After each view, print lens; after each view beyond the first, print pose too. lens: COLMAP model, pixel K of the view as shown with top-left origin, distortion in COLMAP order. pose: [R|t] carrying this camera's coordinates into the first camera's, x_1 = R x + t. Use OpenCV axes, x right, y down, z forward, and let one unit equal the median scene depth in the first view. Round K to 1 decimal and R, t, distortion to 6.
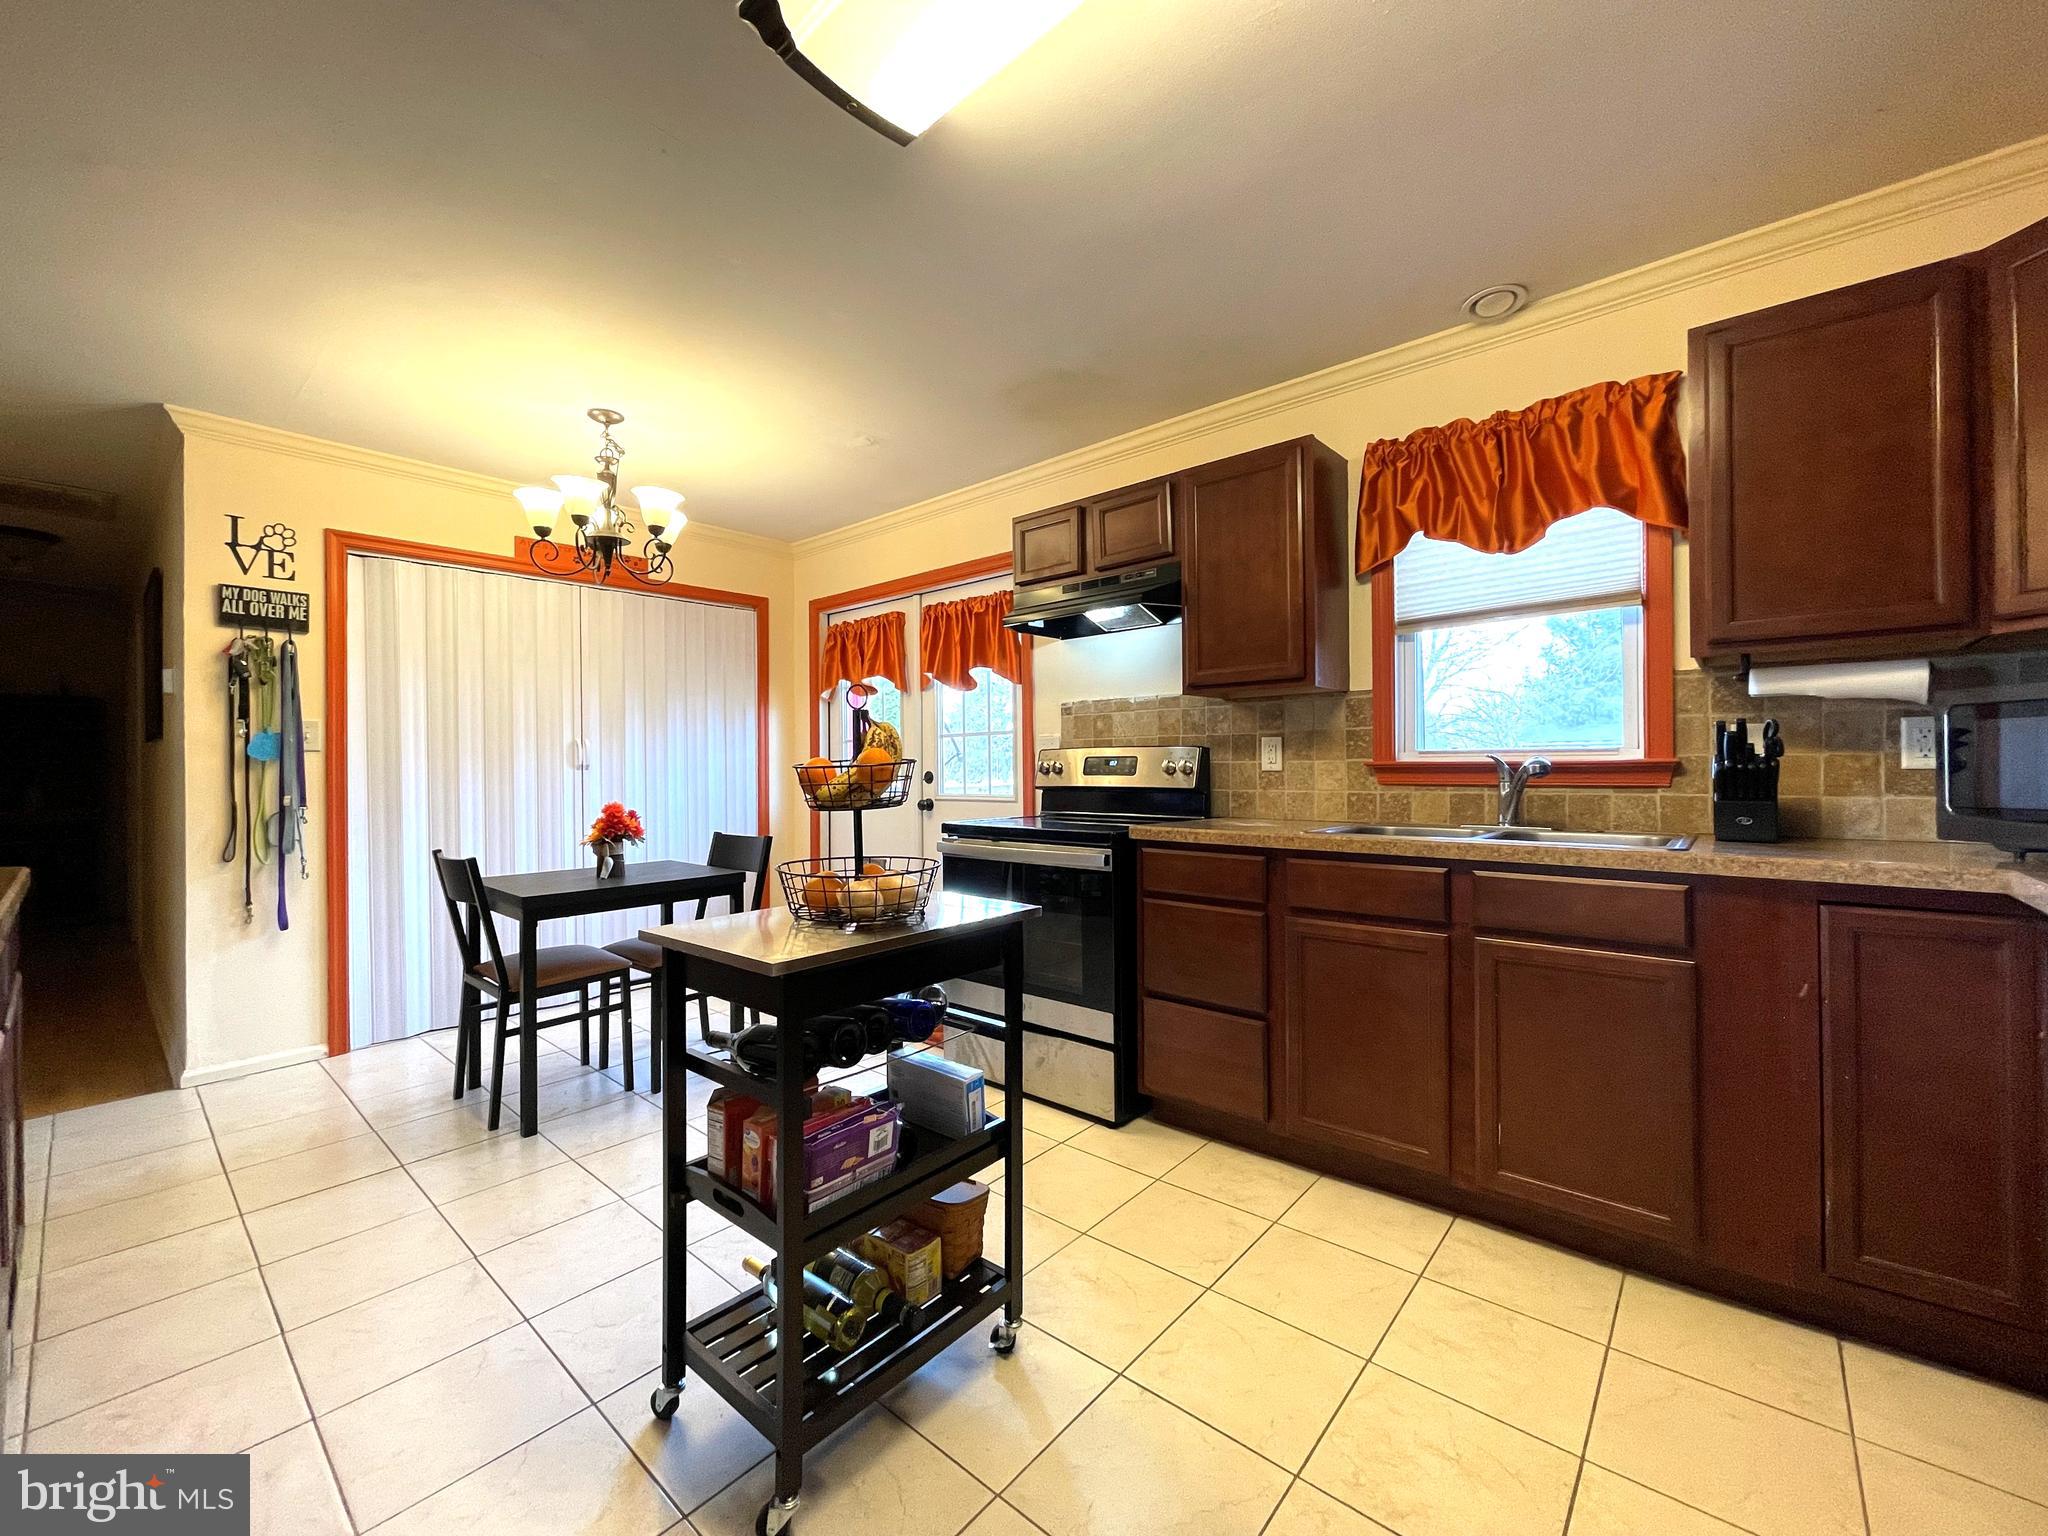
lens RADIAL K [[822.8, 0, 1024.0], [0, 822.8, 768.0], [0, 0, 1]] dist [-0.003613, -0.000338]
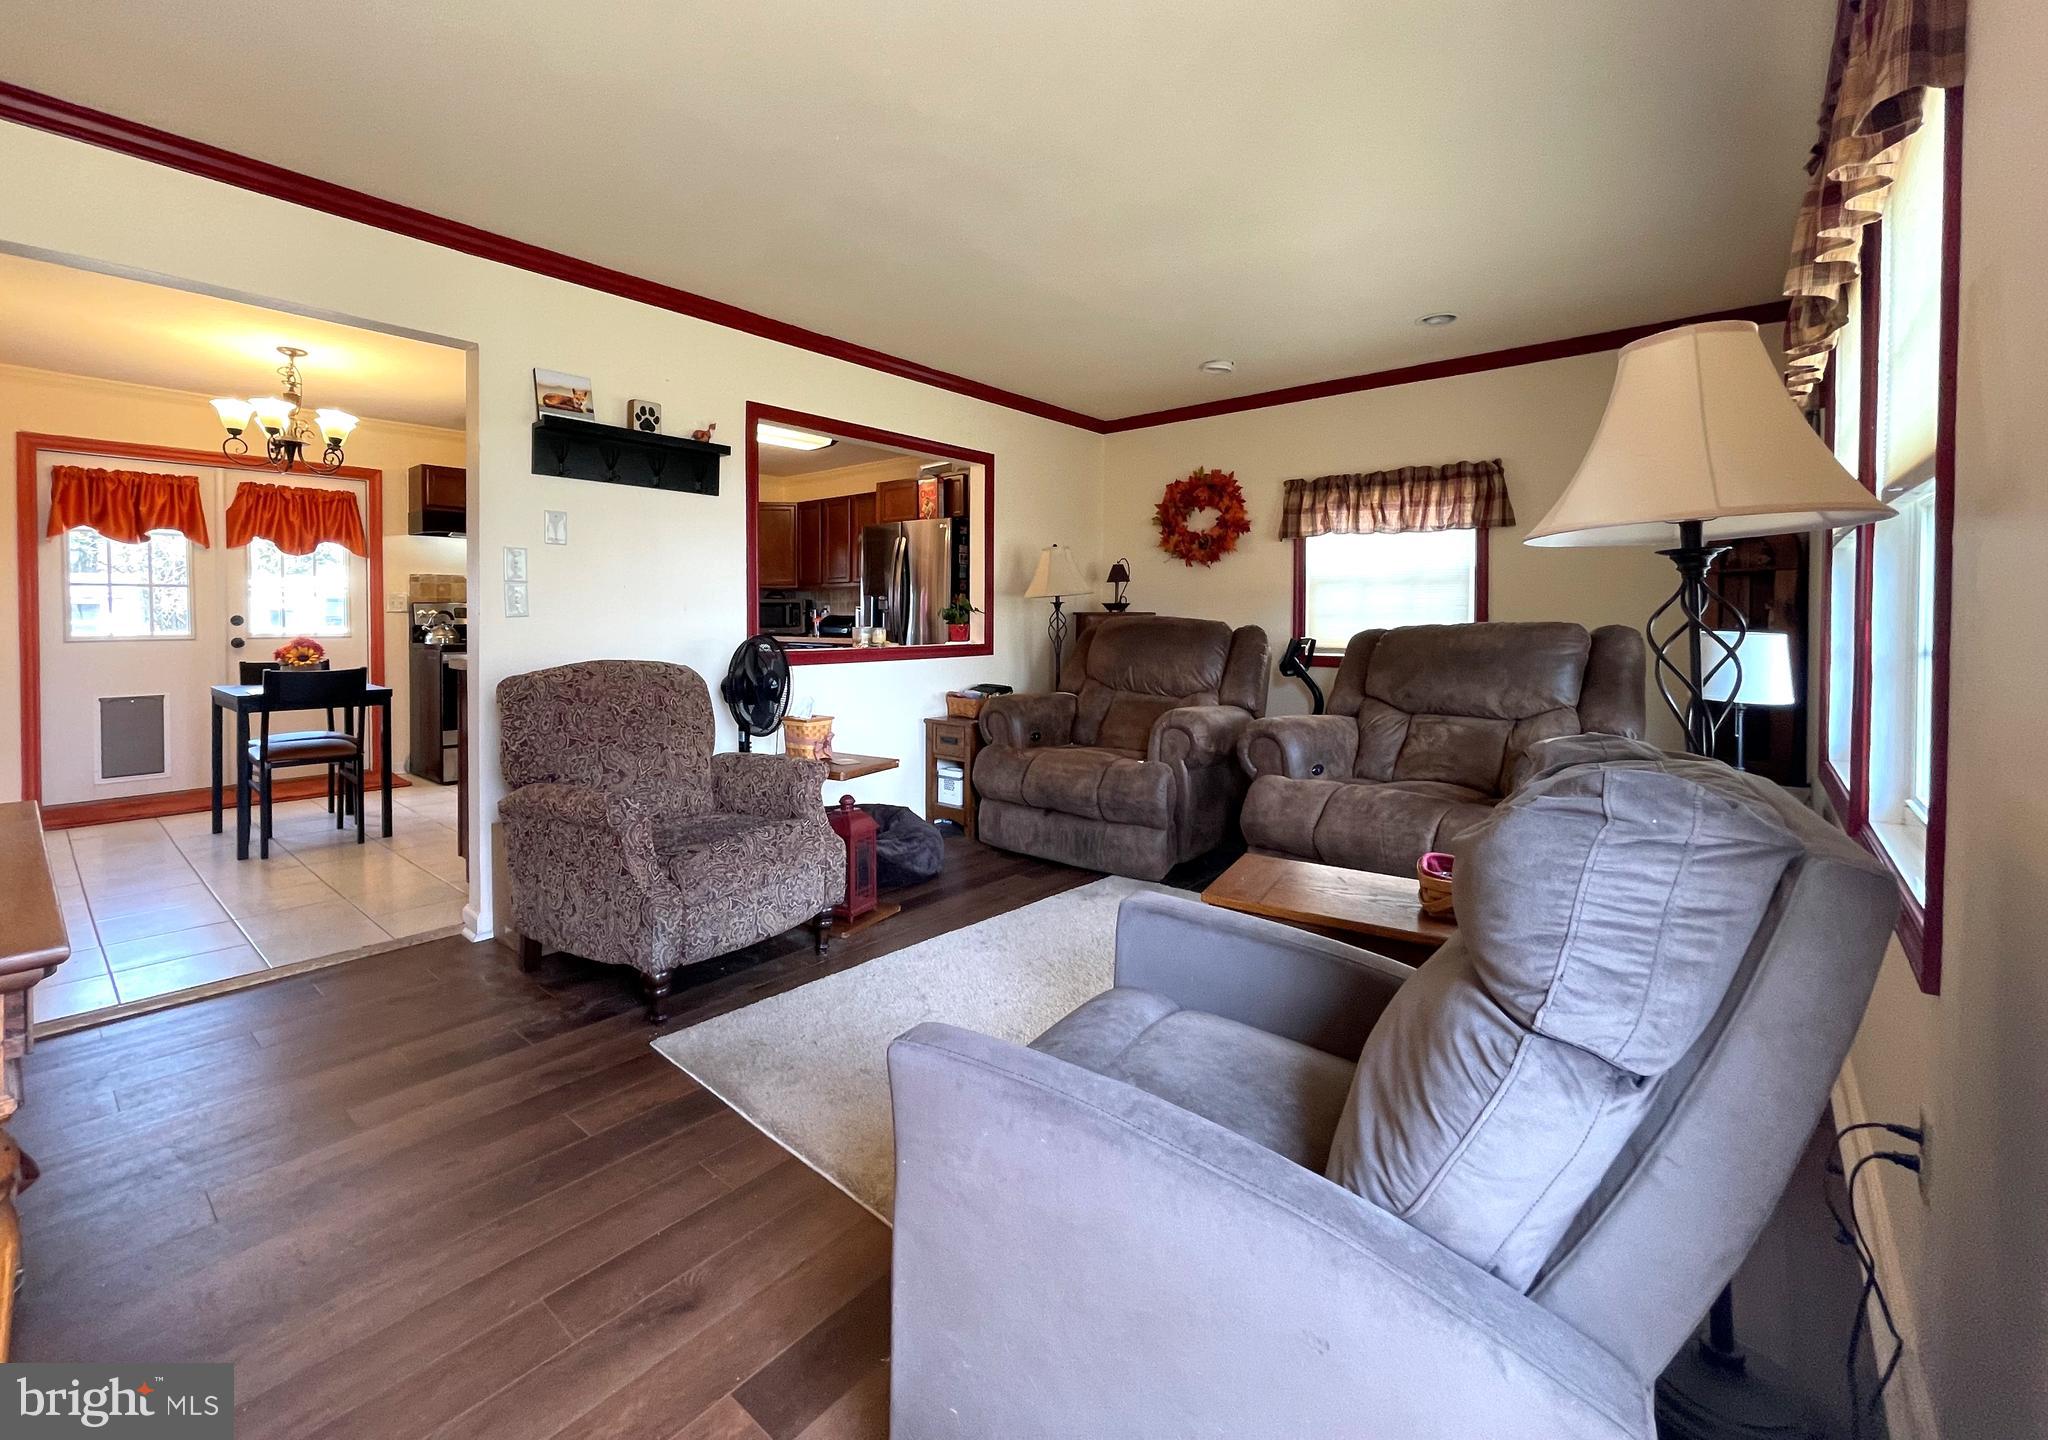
lens RADIAL K [[859.1, 0, 961.3], [0, 859.1, 634.0], [0, 0, 1]] dist [0.001829, 0.000388]
pose [[0.014737, -0.010429, 0.999837, -1.768535], [-0.000872, 0.999945, 0.010443, 0.022275], [-0.999891, -0.001026, 0.014727, -0.118014]]
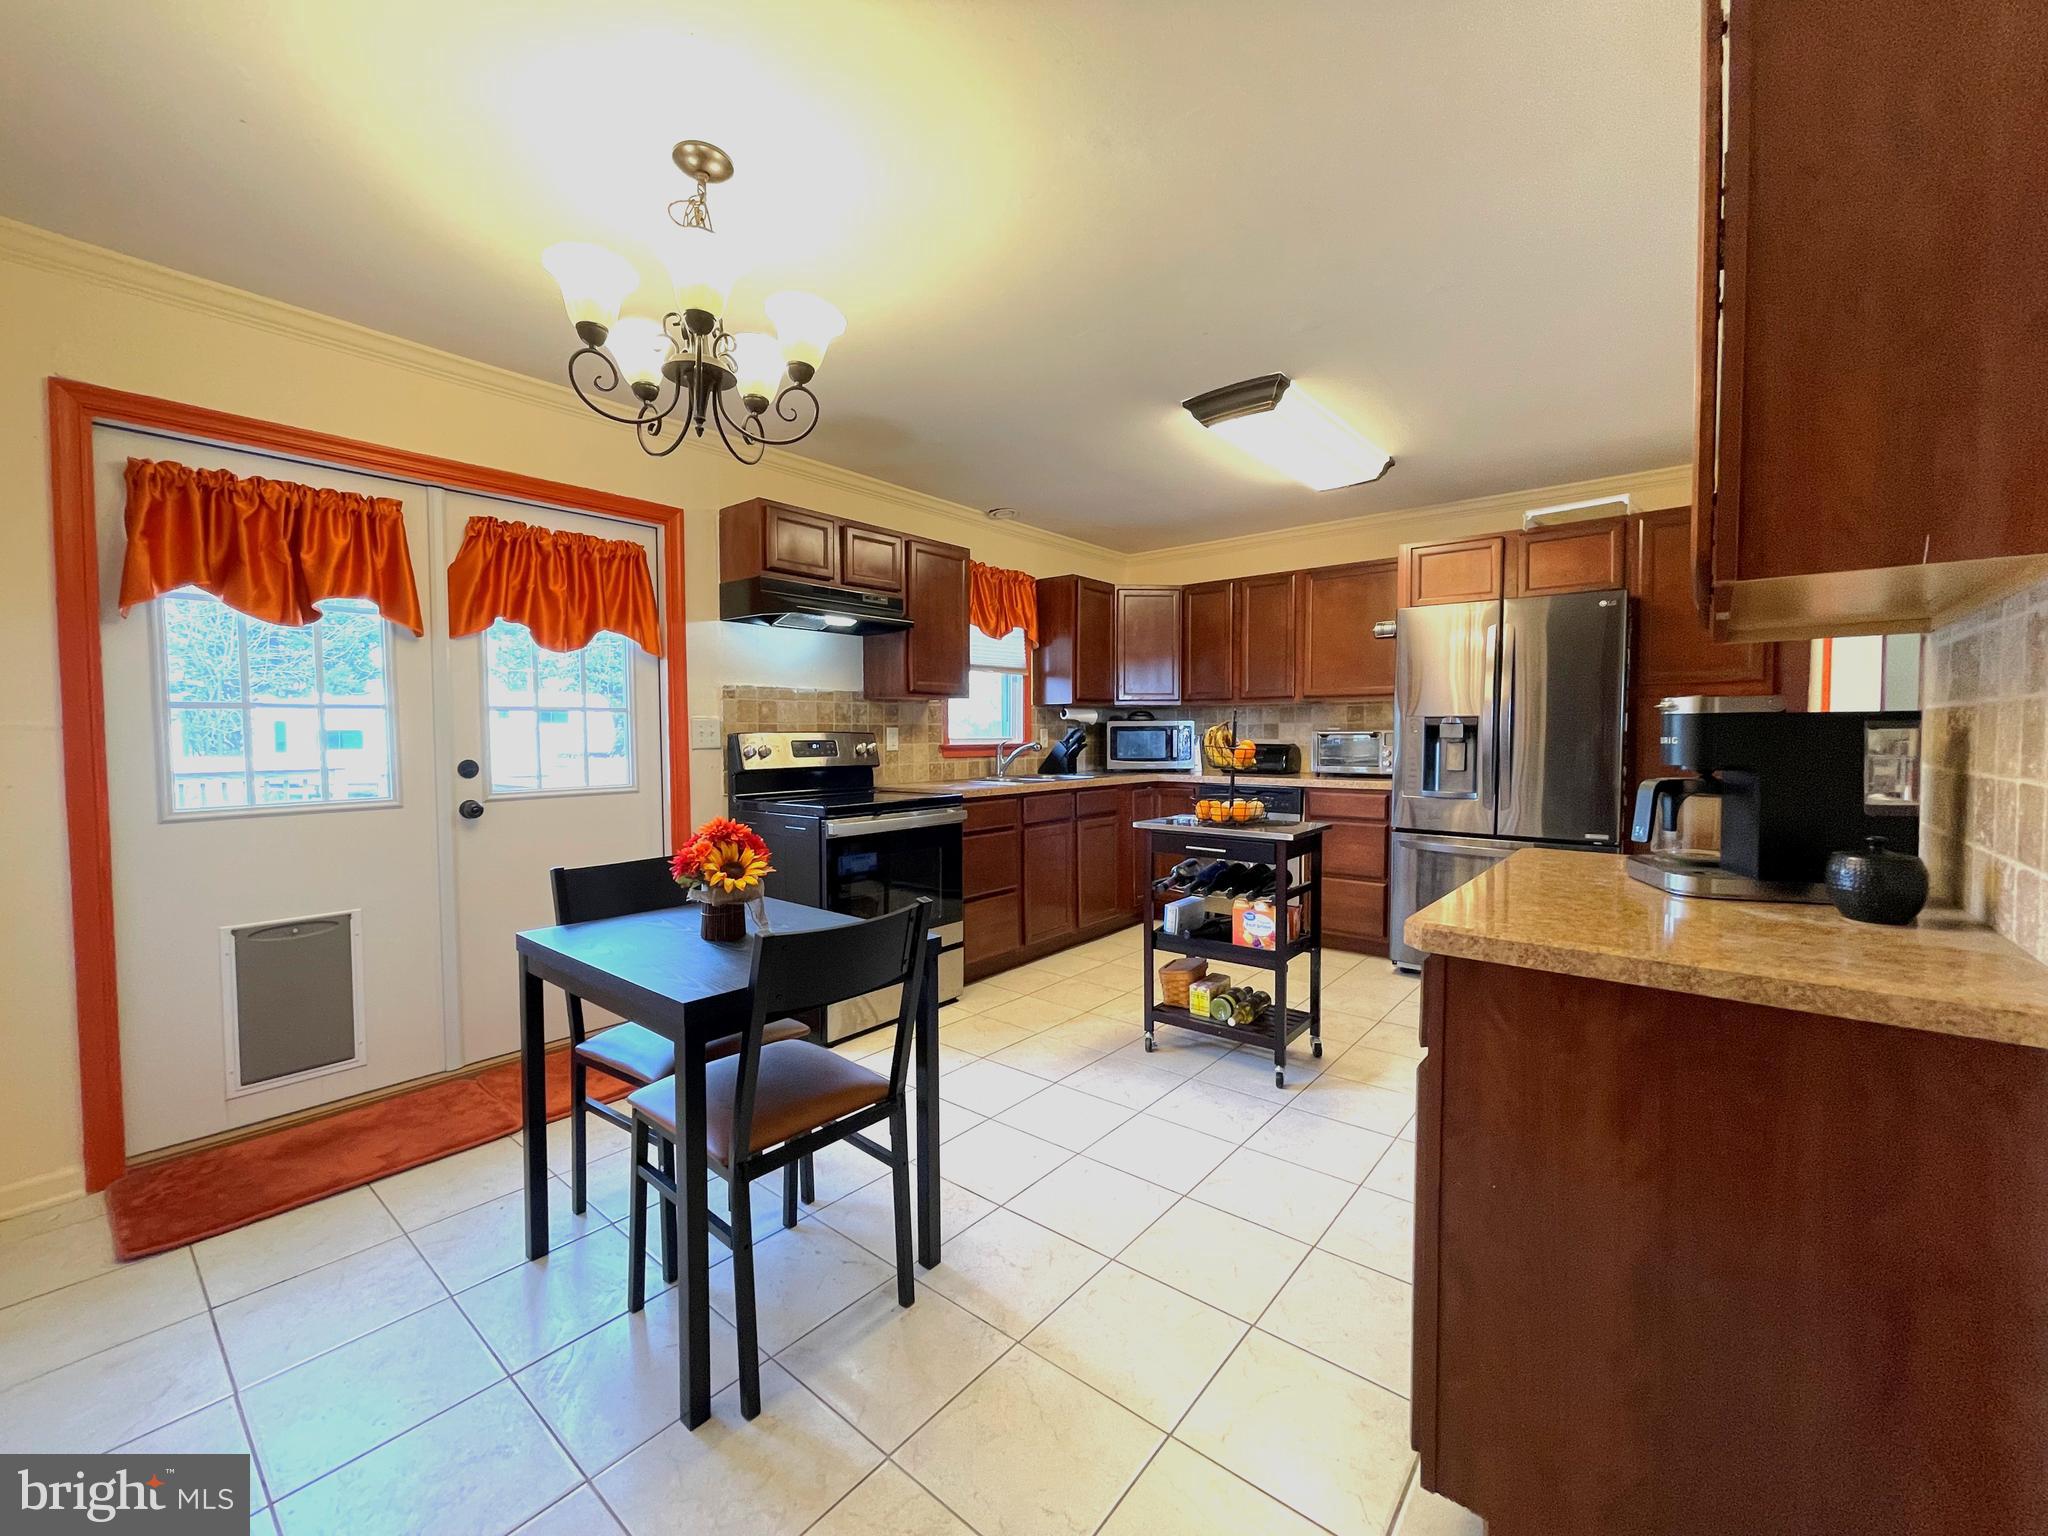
lens RADIAL K [[822.8, 0, 1024.0], [0, 822.8, 768.0], [0, 0, 1]] dist [-0.003613, -0.000338]
pose [[-0.025542, -0.035878, 0.999030, -1.029761], [0.003800, 0.999345, 0.035987, -0.015473], [-0.999667, 0.004716, -0.025389, 0.722622]]
